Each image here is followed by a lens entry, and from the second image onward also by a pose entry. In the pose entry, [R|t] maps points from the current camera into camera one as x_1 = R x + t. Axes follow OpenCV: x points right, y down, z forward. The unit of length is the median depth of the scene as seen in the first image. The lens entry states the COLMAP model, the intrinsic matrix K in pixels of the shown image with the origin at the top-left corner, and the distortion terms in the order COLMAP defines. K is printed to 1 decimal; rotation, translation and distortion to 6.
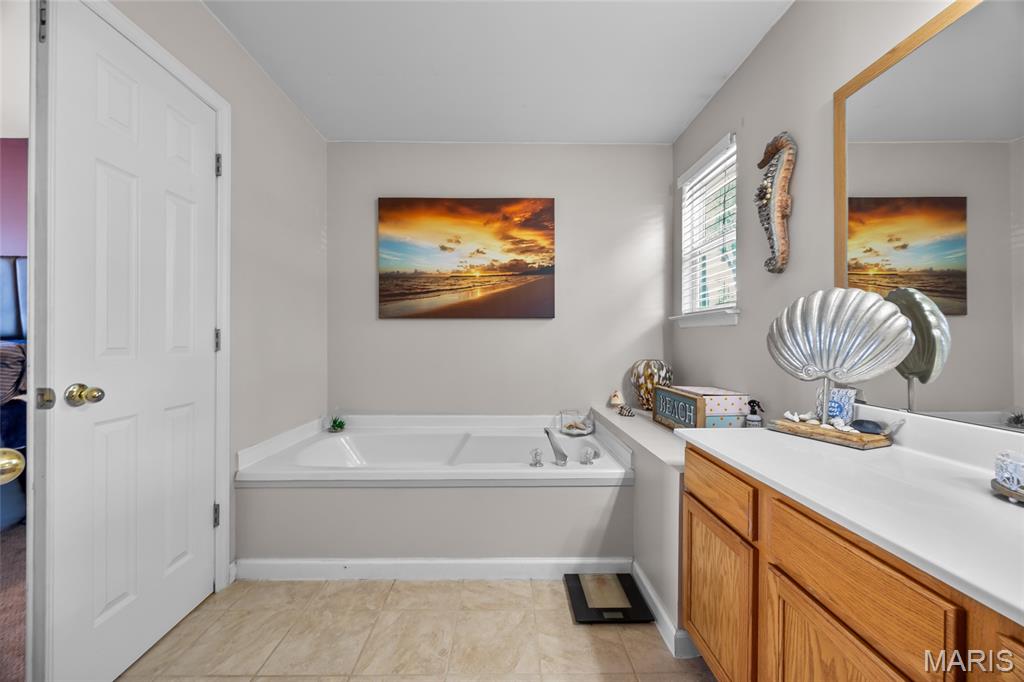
lens RADIAL K [[394.5, 0, 516.0], [0, 394.5, 339.8], [0, 0, 1]] dist [-0.001432, -0.000134]
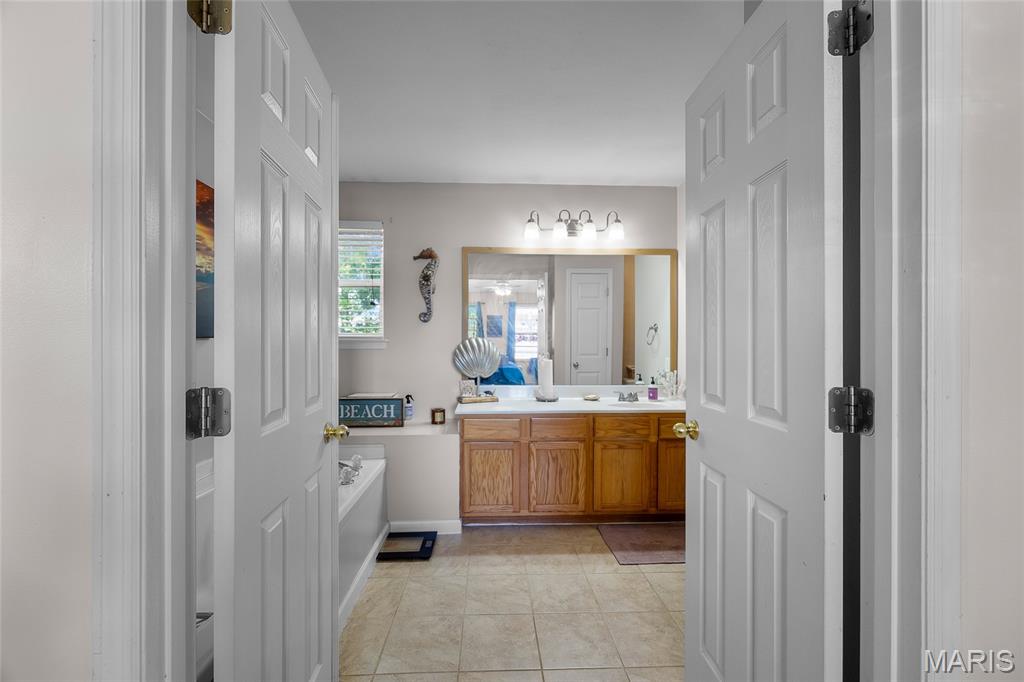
lens RADIAL K [[394.5, 0, 508.2], [0, 394.5, 345.1], [0, 0, 1]] dist [-0.001432, -0.000134]
pose [[-0.031648, -0.009532, 0.999454, -1.218304], [-0.005685, 0.999940, 0.009357, -0.086094], [-0.999483, -0.005386, -0.031700, 0.700477]]
